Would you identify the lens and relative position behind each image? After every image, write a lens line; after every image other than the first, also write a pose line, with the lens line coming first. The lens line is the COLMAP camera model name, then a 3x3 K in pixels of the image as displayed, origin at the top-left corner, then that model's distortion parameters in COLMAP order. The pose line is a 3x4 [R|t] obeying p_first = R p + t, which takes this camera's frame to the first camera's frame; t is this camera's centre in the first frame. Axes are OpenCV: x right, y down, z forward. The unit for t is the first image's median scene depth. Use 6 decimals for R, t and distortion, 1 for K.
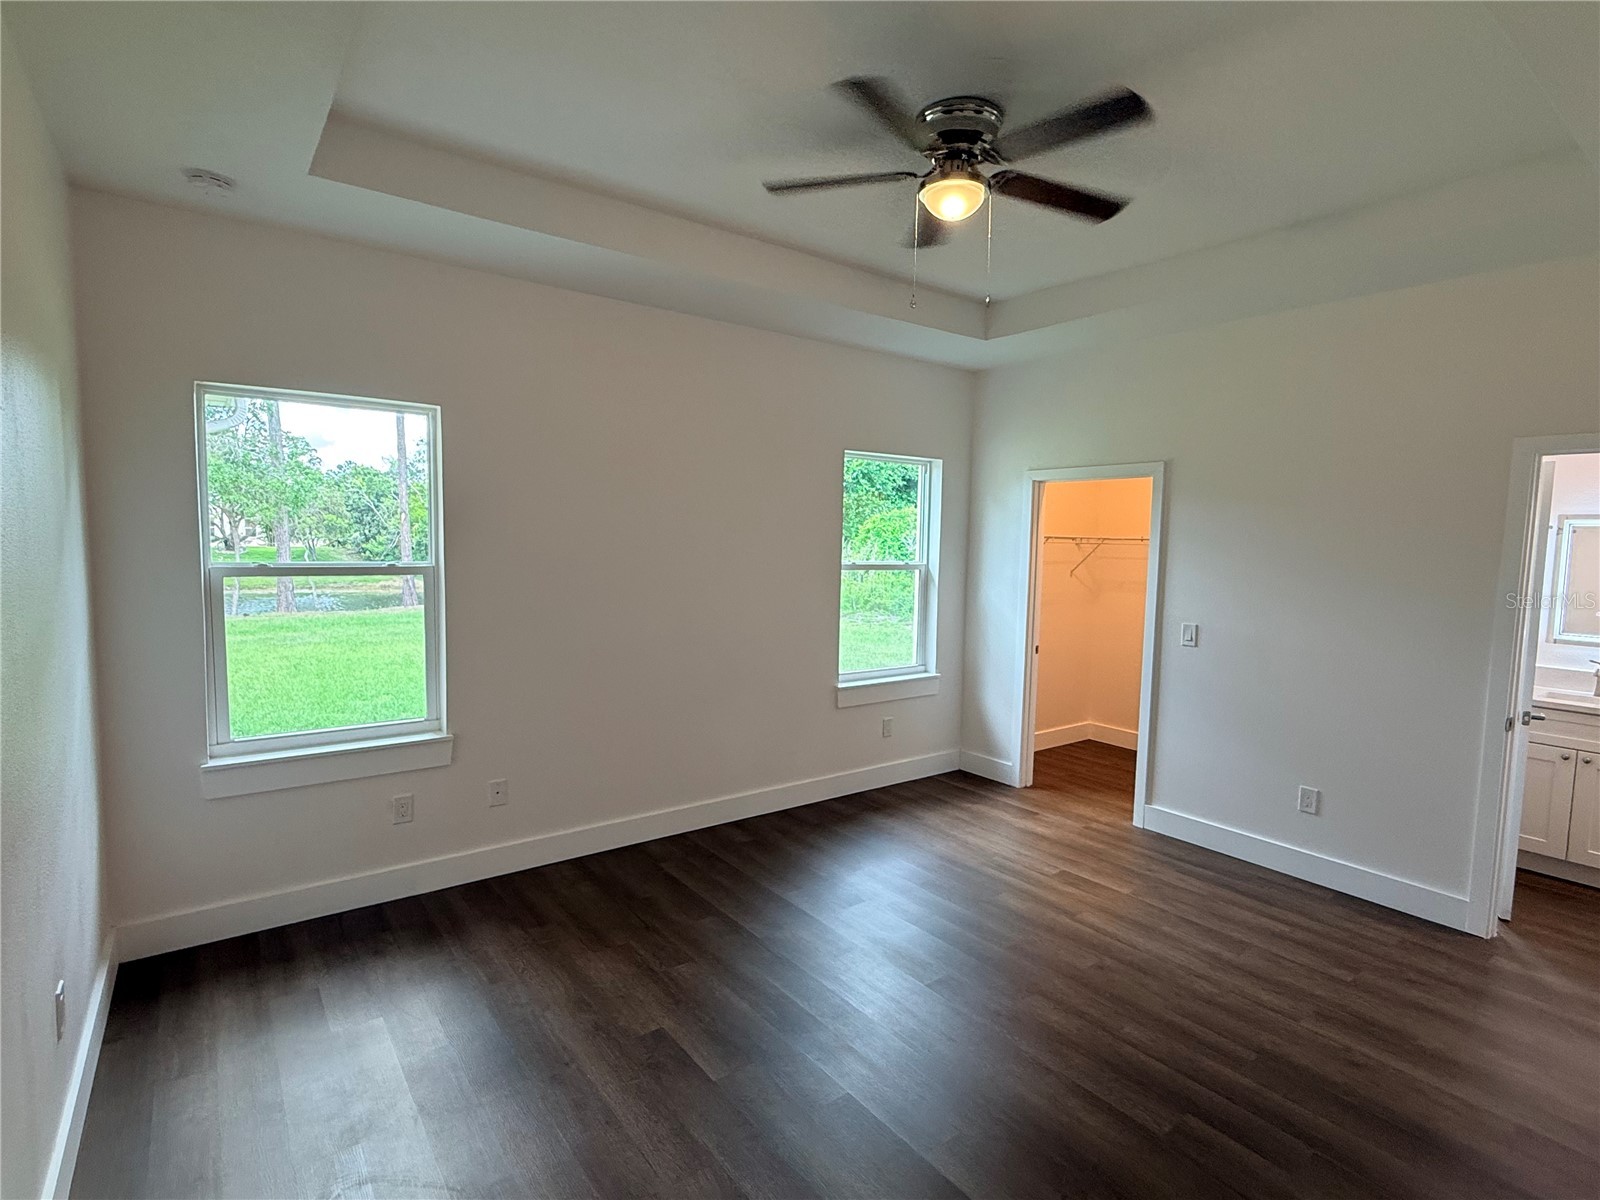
lens RADIAL K [[791.7, 0, 800.8], [0, 791.7, 601.8], [0, 0, 1]] dist [0.001102, 0.000144]
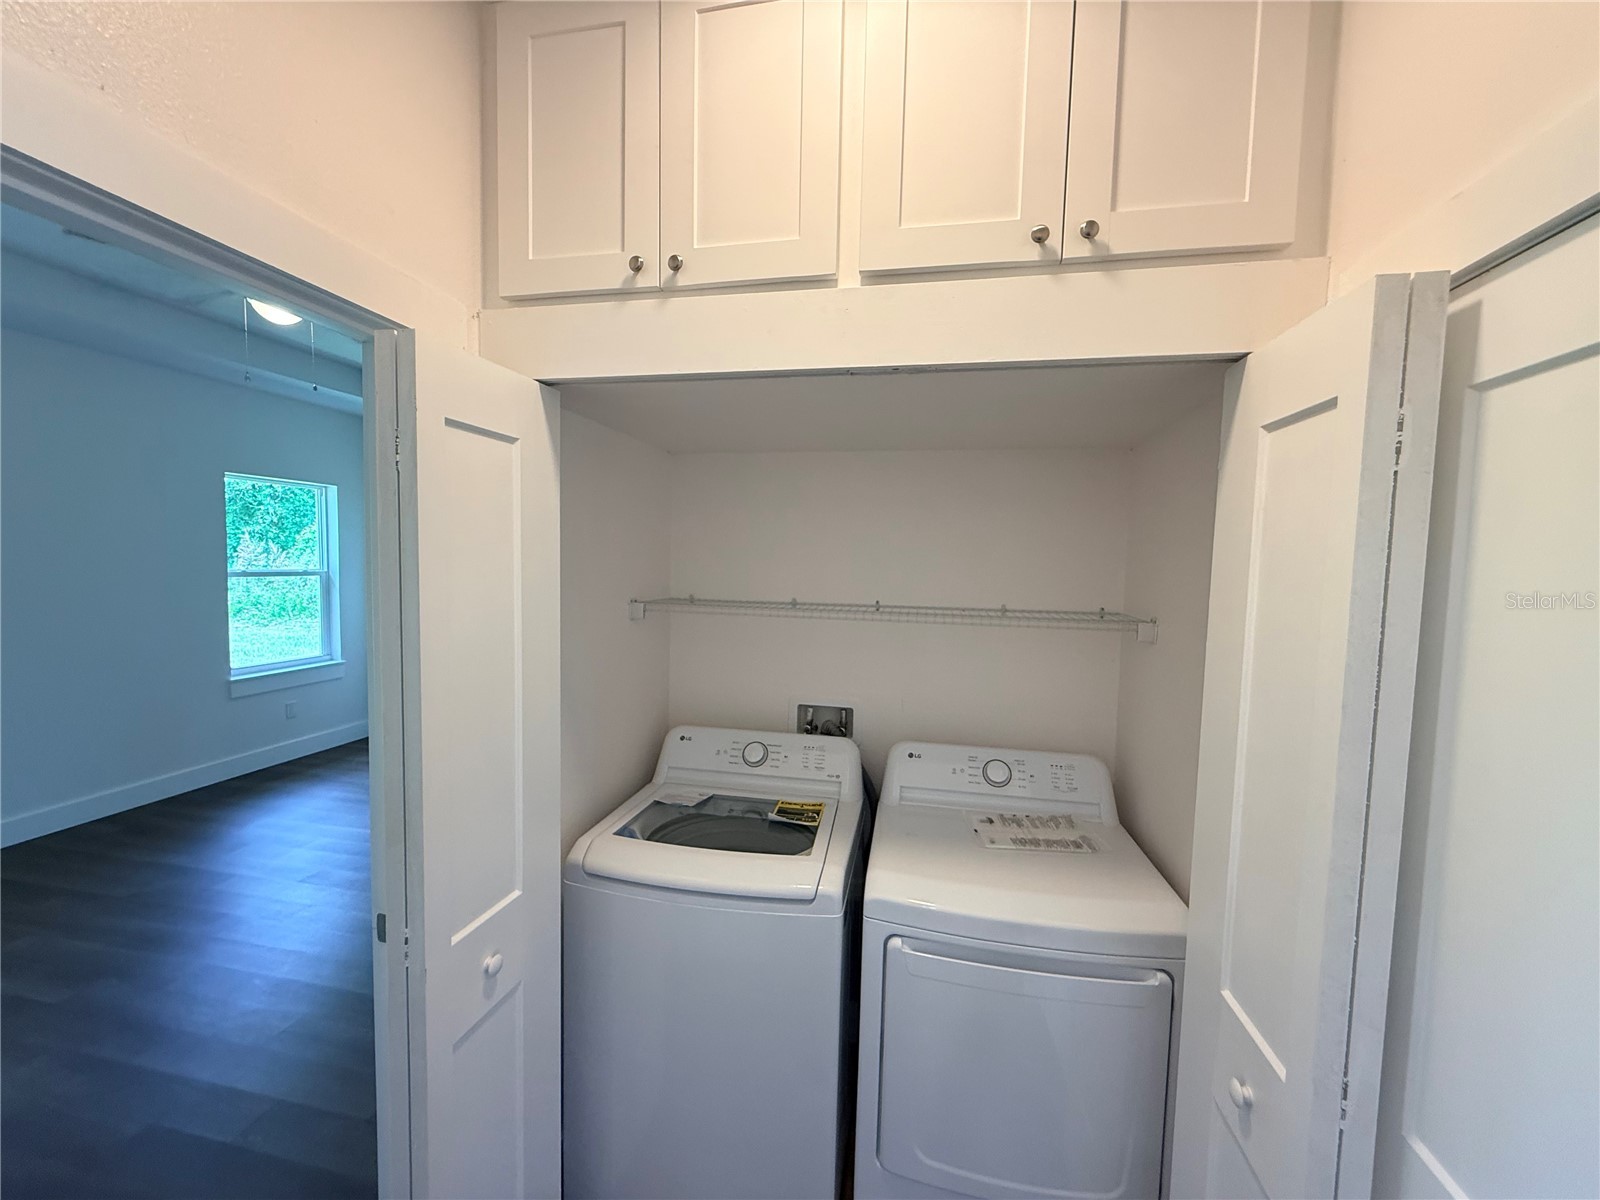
lens RADIAL K [[639.0, 0, 808.9], [0, 639.0, 598.6], [0, 0, 1]] dist [-0.000320, 0.000686]
pose [[0.744183, -0.042646, 0.666613, 0.085010], [0.044355, 0.998912, 0.014388, 0.020755], [-0.666501, 0.018860, 0.745266, -0.352407]]
